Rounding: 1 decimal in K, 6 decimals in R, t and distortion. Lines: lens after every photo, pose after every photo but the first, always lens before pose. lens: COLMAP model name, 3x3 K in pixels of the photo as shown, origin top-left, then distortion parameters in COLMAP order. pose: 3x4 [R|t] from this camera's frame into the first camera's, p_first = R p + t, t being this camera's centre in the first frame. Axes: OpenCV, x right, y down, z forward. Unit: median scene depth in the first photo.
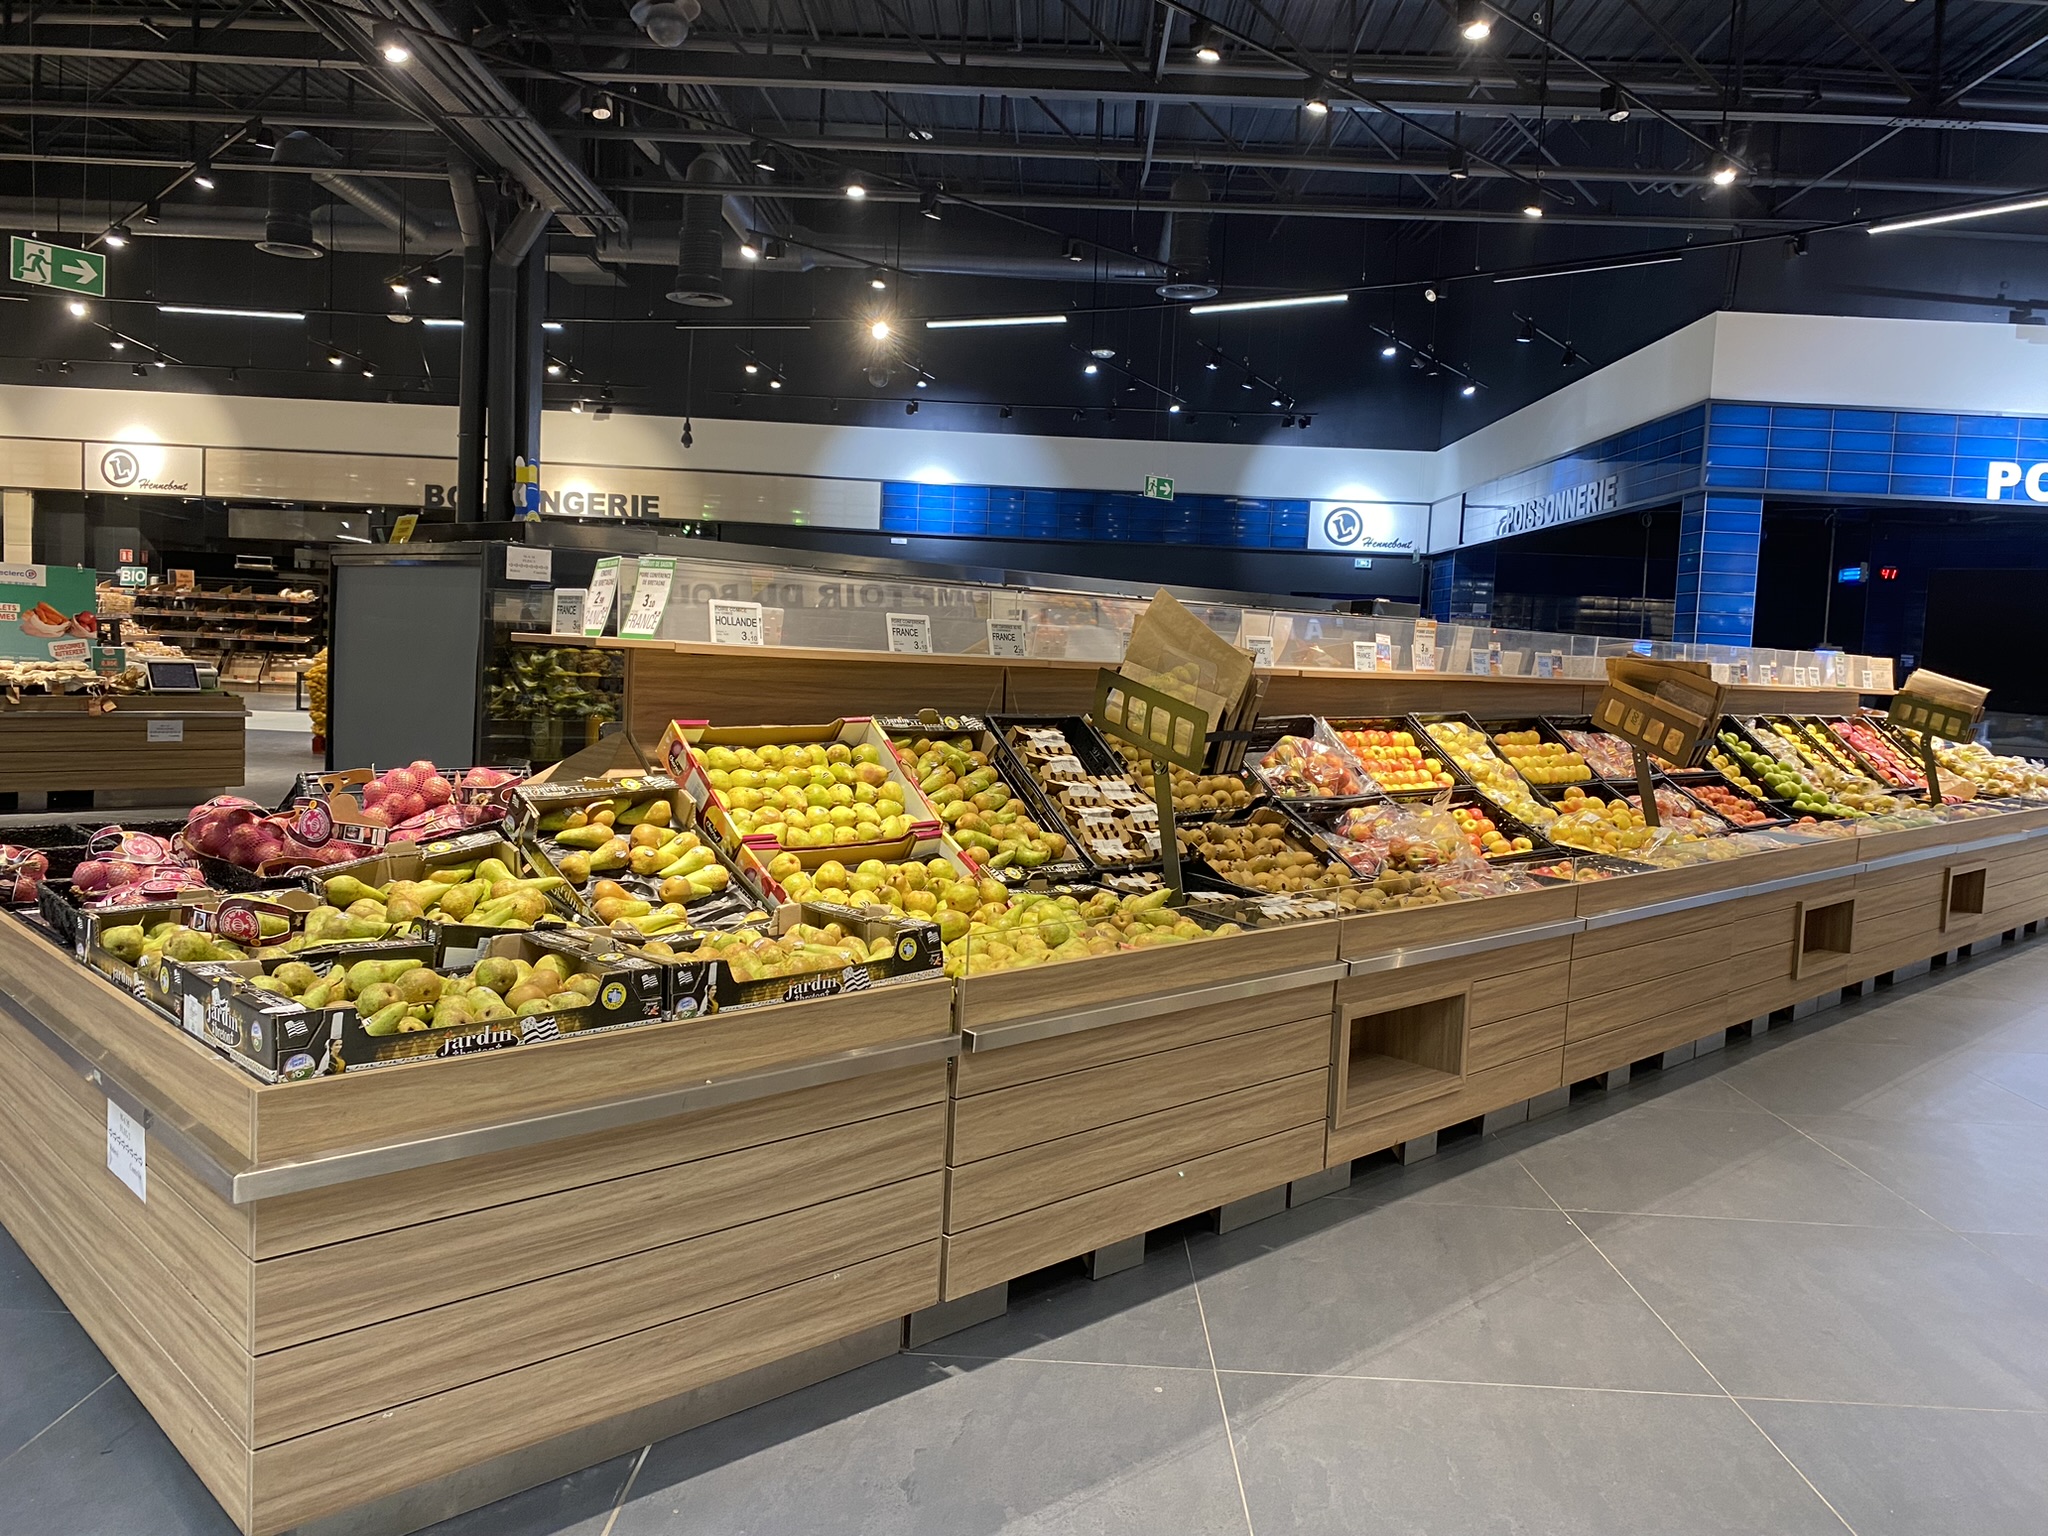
lens RADIAL K [[1562.6, 0, 1024.0], [0, 1562.6, 768.0], [0, 0, 1]] dist [0.040183, -0.053254]
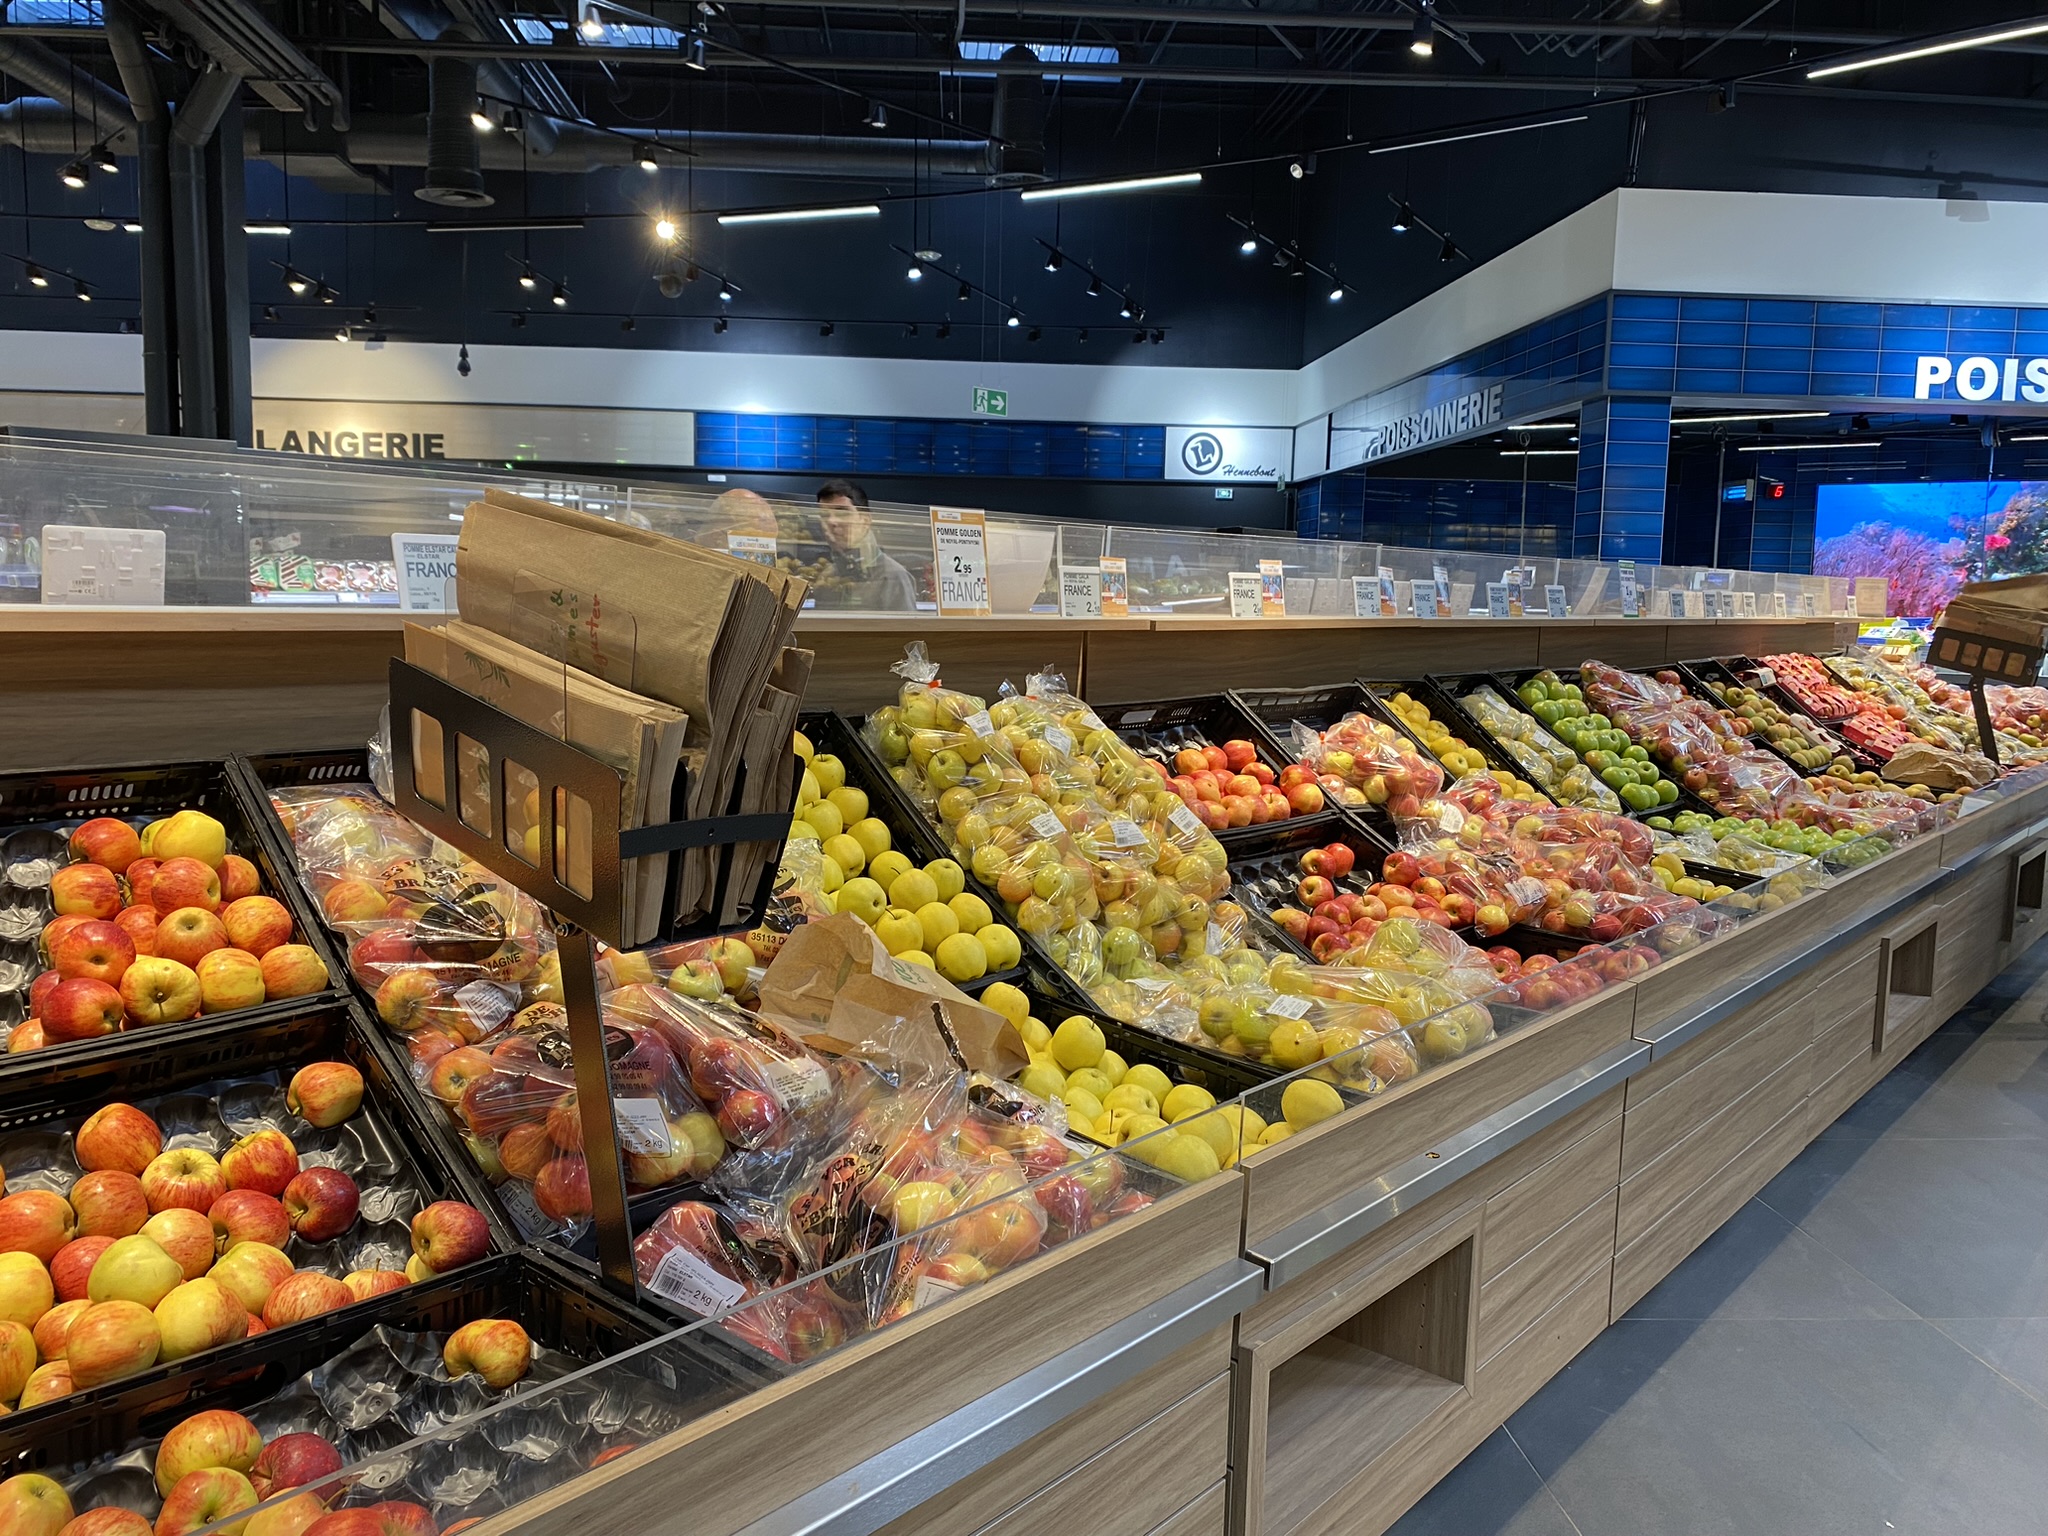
lens RADIAL K [[1542.9, 0, 998.0], [0, 1542.9, 768.1], [0, 0, 1]] dist [-0.002357, 0.008051]
pose [[0.997251, -0.033720, 0.065975, 0.018194], [0.031260, 0.998790, 0.037965, -0.007185], [-0.067175, -0.035799, 0.997099, 0.098313]]
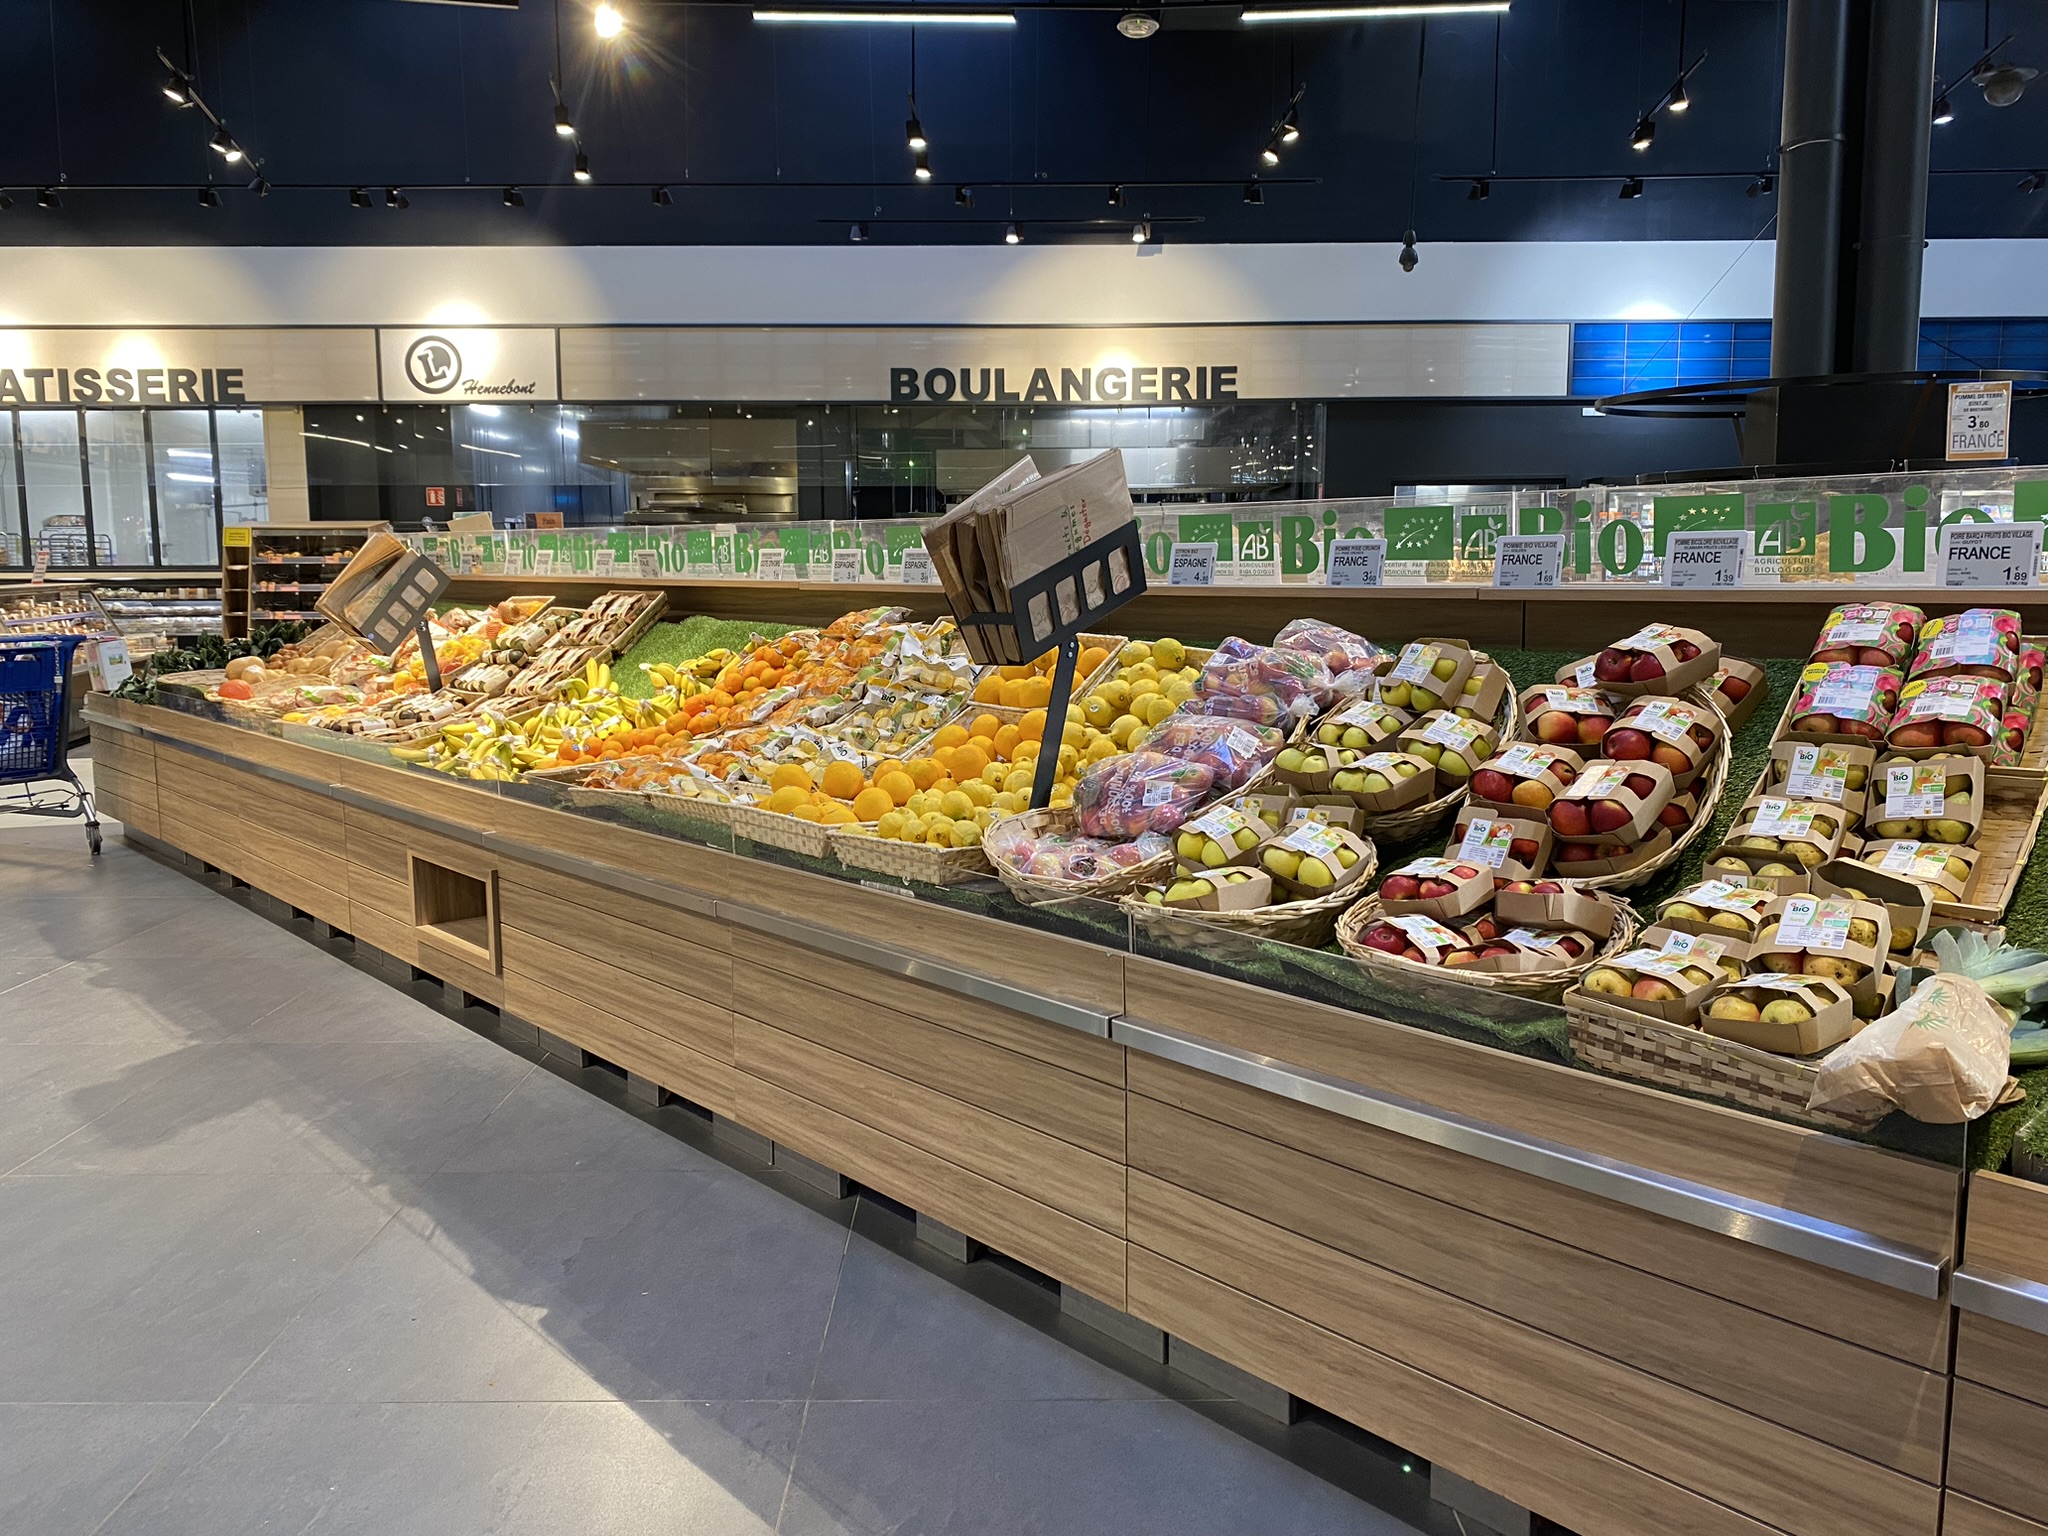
lens RADIAL K [[1562.6, 0, 1024.0], [0, 1562.6, 768.0], [0, 0, 1]] dist [0.040183, -0.053254]
pose [[0.998401, -0.055026, 0.012969, -0.353073], [0.054289, 0.997190, 0.051625, -0.041867], [-0.015773, -0.050839, 0.998582, 0.326470]]
